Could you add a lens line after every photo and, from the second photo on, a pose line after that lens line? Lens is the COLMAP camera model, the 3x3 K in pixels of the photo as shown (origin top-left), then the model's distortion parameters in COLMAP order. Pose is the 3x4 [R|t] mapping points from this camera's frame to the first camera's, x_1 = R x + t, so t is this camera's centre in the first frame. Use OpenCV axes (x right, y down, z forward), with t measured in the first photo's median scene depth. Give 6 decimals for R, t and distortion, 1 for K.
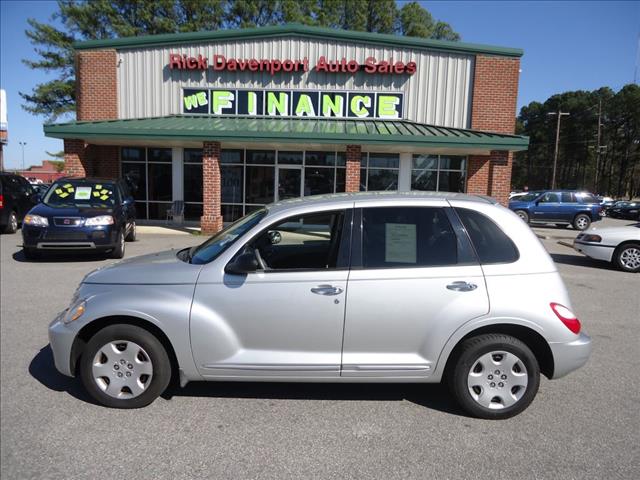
lens RADIAL K [[476.2, 0, 318.8], [0, 476.2, 235.9], [0, 0, 1]] dist [-0.018261, -0.000060]
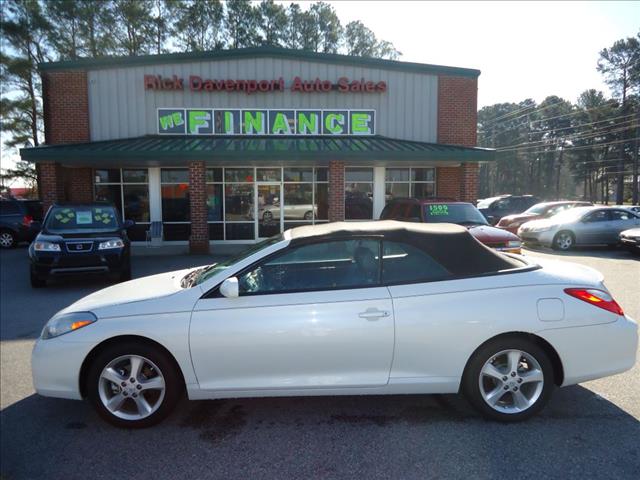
lens RADIAL K [[476.2, 0, 322.0], [0, 476.2, 242.8], [0, 0, 1]] dist [-0.018261, -0.000060]
pose [[0.990762, -0.047109, 0.127166, -0.085475], [0.048729, 0.998765, -0.009655, -0.002365], [-0.126555, 0.015762, 0.991834, -0.029797]]
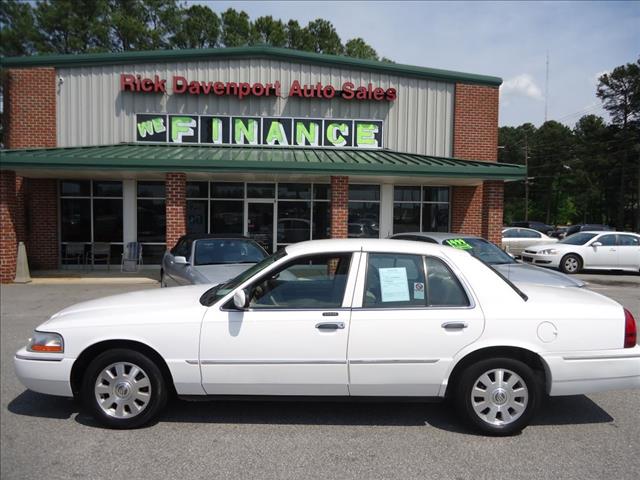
lens RADIAL K [[476.2, 0, 319.8], [0, 476.2, 237.7], [0, 0, 1]] dist [-0.018261, -0.000060]
pose [[0.990425, -0.021982, 0.136293, -0.075811], [0.030920, 0.997483, -0.063814, -0.015779], [-0.134547, 0.067417, 0.988611, 0.106329]]
